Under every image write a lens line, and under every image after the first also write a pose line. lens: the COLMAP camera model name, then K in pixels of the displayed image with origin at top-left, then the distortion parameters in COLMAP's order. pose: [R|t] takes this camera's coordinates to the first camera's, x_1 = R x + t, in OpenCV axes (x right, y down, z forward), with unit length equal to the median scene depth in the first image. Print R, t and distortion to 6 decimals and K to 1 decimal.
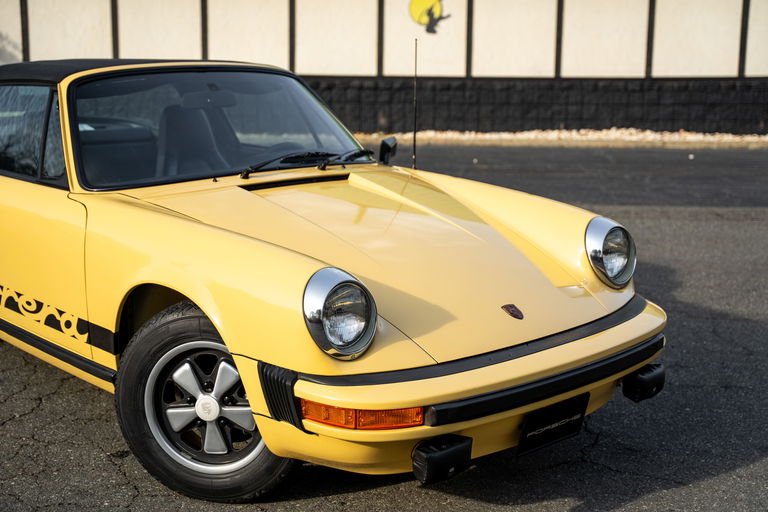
lens RADIAL K [[1049.6, 0, 390.1], [0, 1049.6, 252.3], [0, 0, 1]] dist [0.093894, 0.000000]
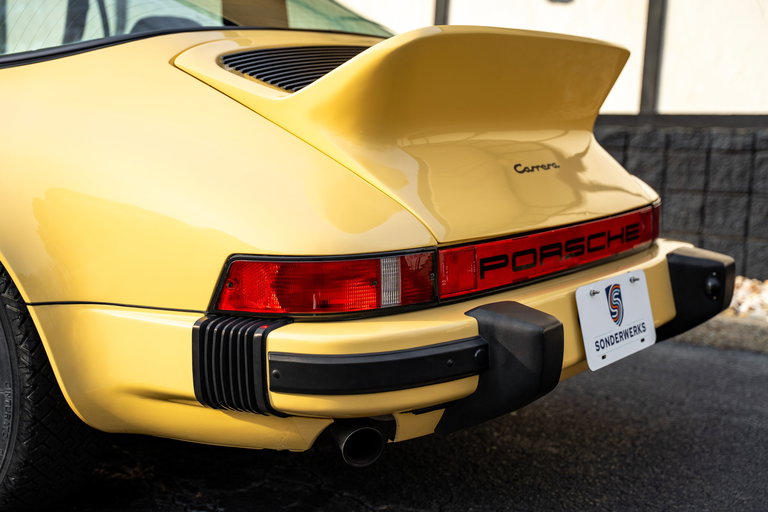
lens RADIAL K [[1049.6, 0, 379.5], [0, 1049.6, 260.3], [0, 0, 1]] dist [0.093894, 0.000000]
pose [[0.866194, 0.075250, -0.494009, 0.696326], [-0.111264, 0.992823, -0.043858, -0.352154], [0.487163, 0.092955, 0.868350, 2.499940]]
